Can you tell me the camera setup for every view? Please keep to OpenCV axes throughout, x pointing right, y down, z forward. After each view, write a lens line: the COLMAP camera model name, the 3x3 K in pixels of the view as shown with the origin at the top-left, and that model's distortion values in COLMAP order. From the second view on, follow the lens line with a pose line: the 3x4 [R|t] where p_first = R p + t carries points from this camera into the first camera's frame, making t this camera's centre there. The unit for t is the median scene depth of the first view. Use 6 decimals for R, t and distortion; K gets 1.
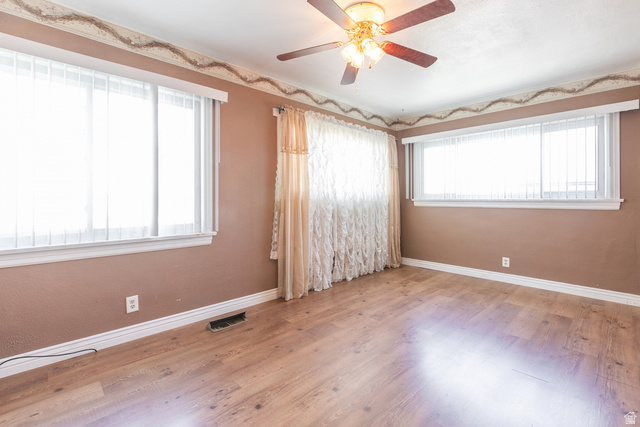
lens RADIAL K [[297.9, 0, 319.4], [0, 297.9, 208.0], [0, 0, 1]] dist [-0.000194, -0.000012]
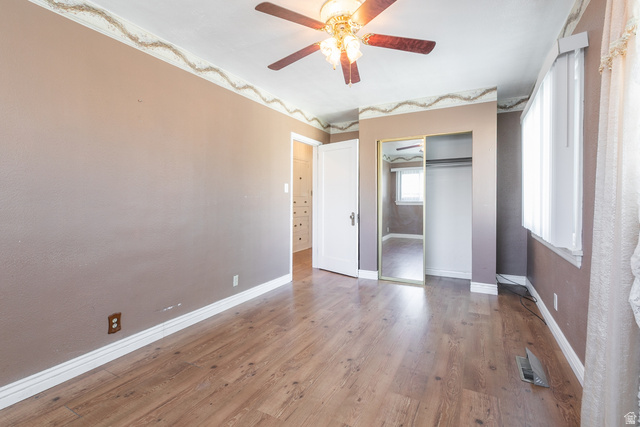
lens RADIAL K [[297.9, 0, 319.4], [0, 297.9, 208.0], [0, 0, 1]] dist [-0.000194, -0.000012]
pose [[-0.953717, 0.013435, -0.300406, 0.488967], [-0.002158, 0.998670, 0.051512, -0.057534], [0.300699, 0.049776, -0.952419, 1.810746]]
